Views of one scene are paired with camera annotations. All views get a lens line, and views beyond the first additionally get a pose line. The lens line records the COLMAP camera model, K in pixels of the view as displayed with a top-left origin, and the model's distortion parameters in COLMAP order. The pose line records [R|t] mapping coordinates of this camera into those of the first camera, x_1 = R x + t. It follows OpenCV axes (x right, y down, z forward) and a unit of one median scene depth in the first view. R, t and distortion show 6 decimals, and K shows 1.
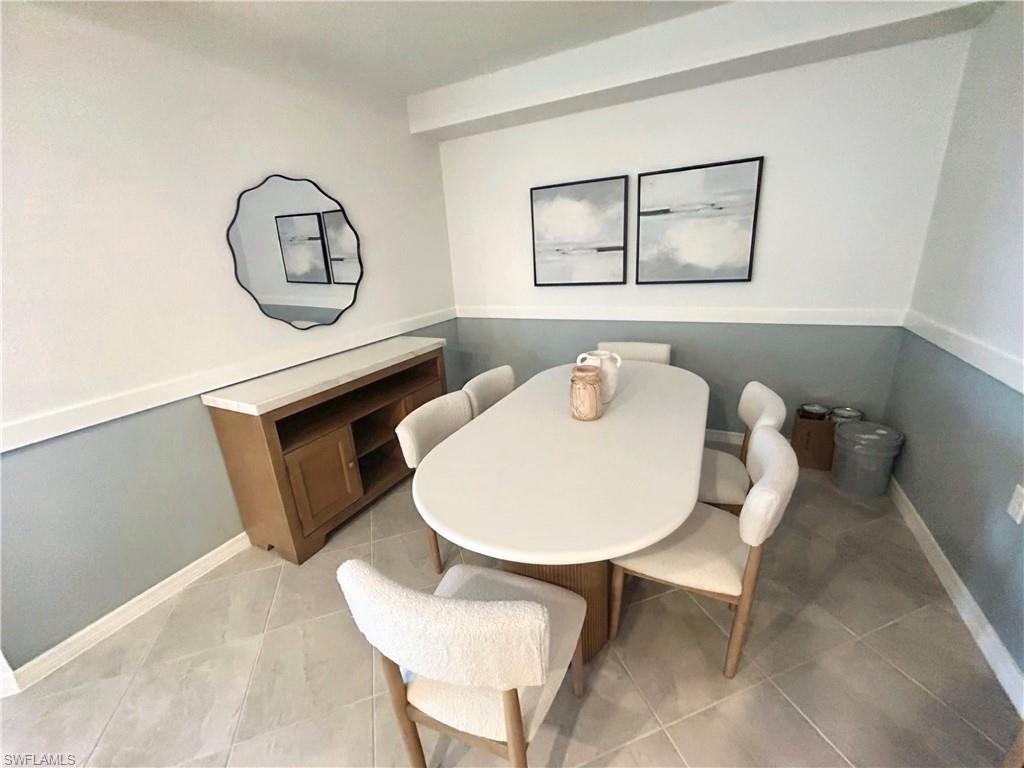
lens RADIAL K [[414.4, 0, 514.3], [0, 414.4, 384.8], [0, 0, 1]] dist [-0.003910, 0.001737]
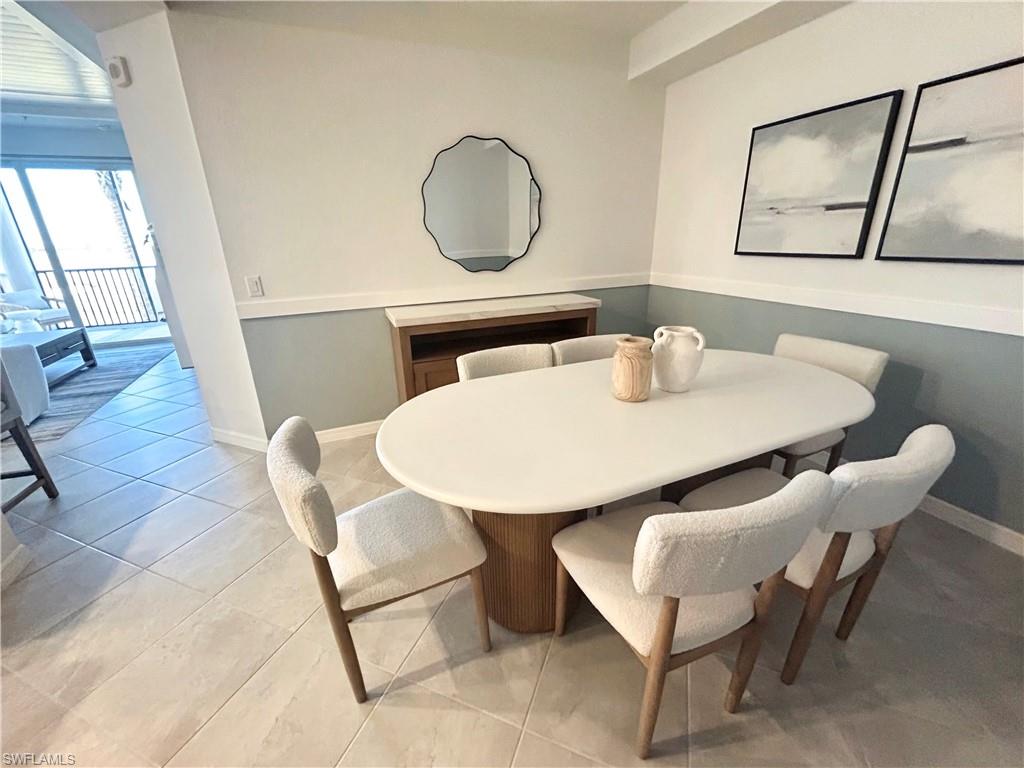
lens RADIAL K [[414.4, 0, 512.2], [0, 414.4, 384.9], [0, 0, 1]] dist [-0.003910, 0.001737]
pose [[0.764397, 0.258947, -0.590461, 0.309378], [-0.220621, 0.965570, 0.137841, -0.007353], [0.605825, 0.024902, 0.795208, 0.112562]]
